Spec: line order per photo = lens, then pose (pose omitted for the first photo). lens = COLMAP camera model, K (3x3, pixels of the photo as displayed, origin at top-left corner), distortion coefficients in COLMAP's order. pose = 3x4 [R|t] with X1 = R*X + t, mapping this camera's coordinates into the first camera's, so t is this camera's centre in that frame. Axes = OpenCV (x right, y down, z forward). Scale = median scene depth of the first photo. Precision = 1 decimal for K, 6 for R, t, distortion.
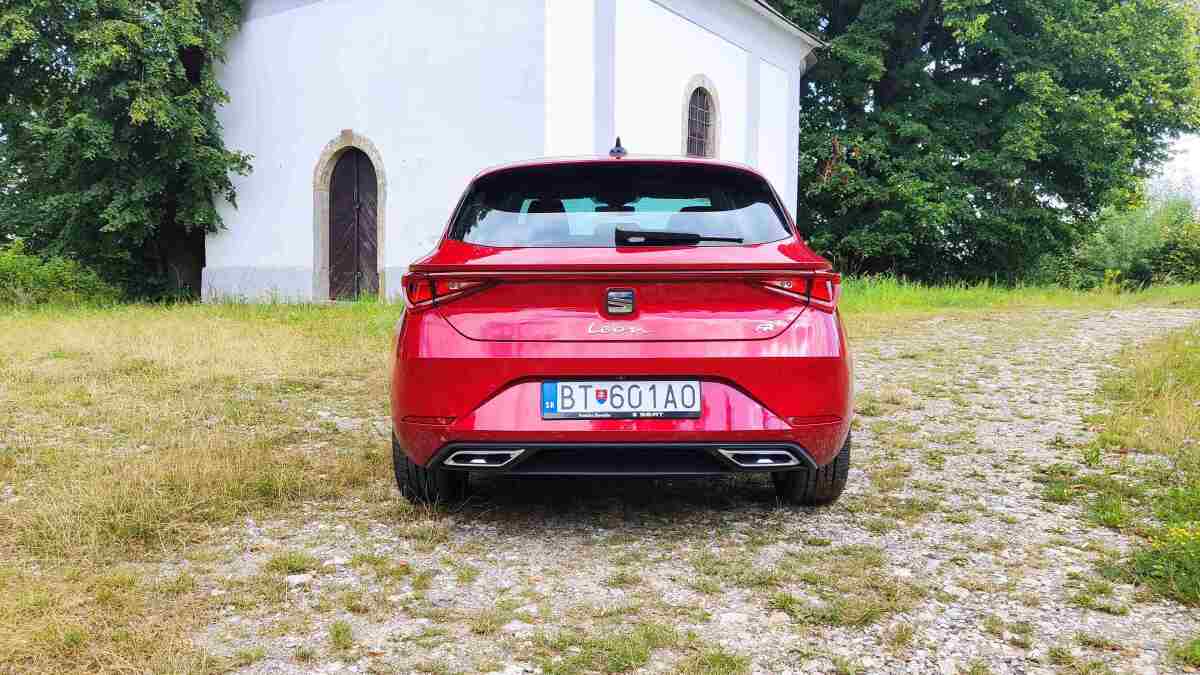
lens RADIAL K [[947.0, 0, 596.8], [0, 947.0, 345.8], [0, 0, 1]] dist [0.014163, -0.035481]
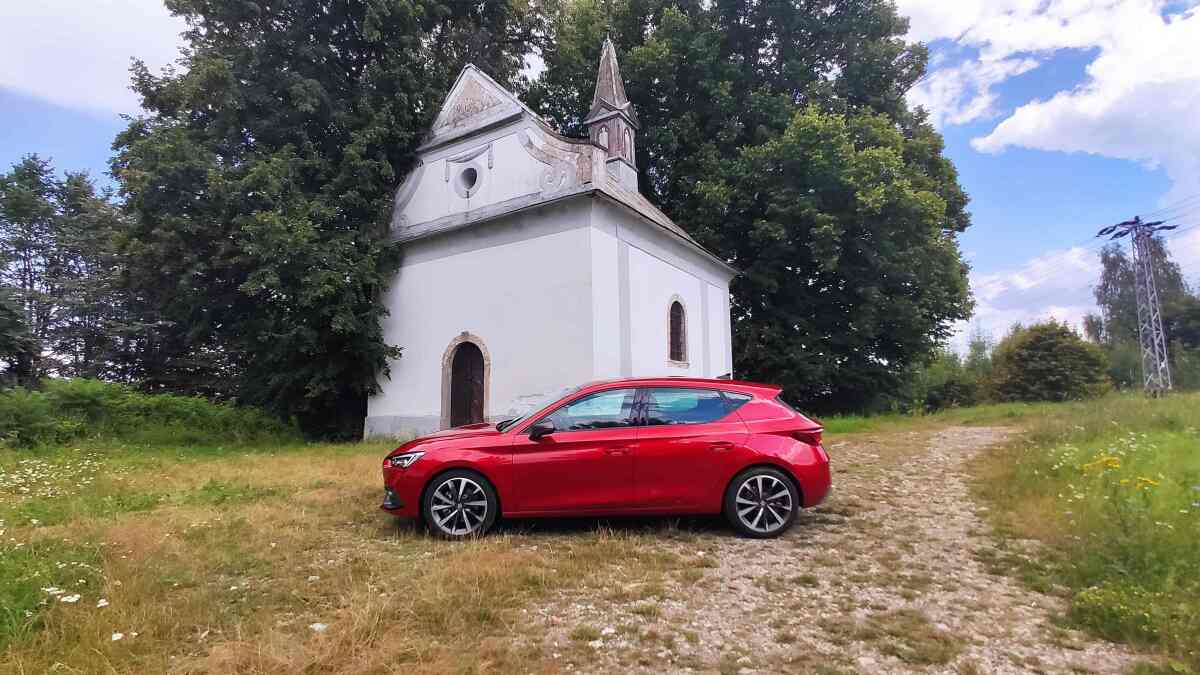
lens RADIAL K [[608.0, 0, 598.4], [0, 608.0, 343.0], [0, 0, 1]] dist [-0.001344, 0.001276]
pose [[0.999144, -0.020508, 0.035936, -0.073051], [0.026466, 0.984377, -0.174075, -0.020698], [-0.031804, 0.174877, 0.984077, -0.036196]]
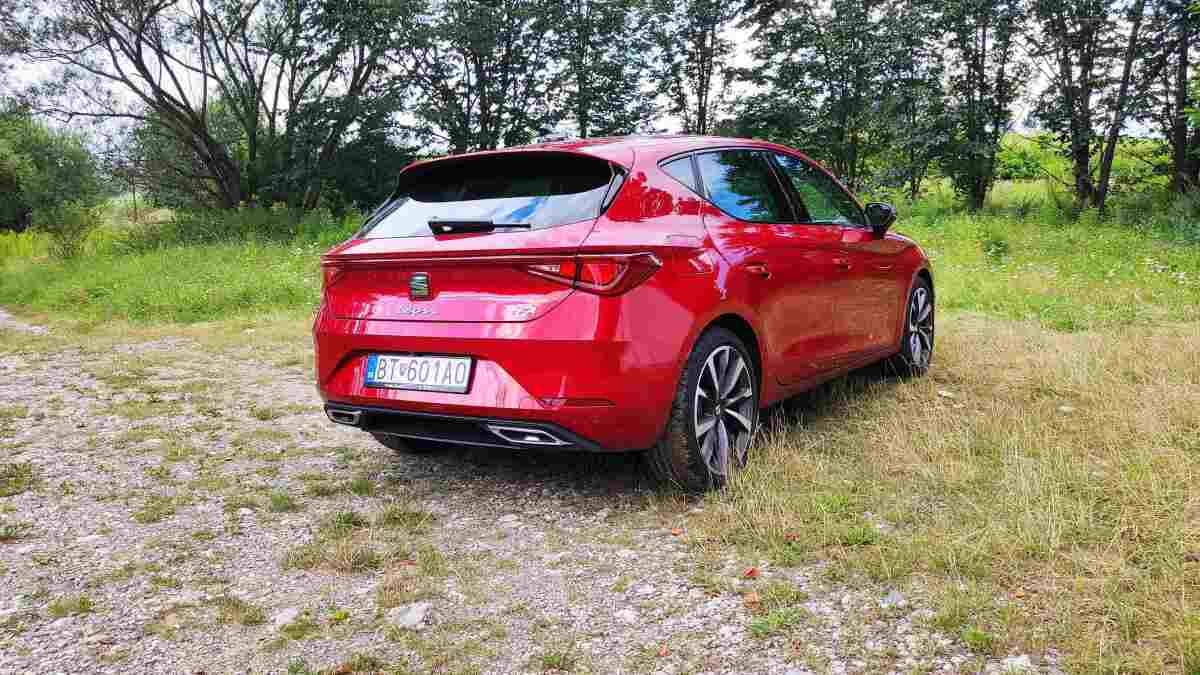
lens RADIAL K [[947.0, 0, 601.0], [0, 947.0, 342.6], [0, 0, 1]] dist [0.014163, -0.035481]
pose [[0.835591, 0.030108, -0.548527, 0.182303], [-0.014772, 0.999367, 0.032352, -0.004179], [0.549154, -0.018930, 0.835507, 0.040197]]
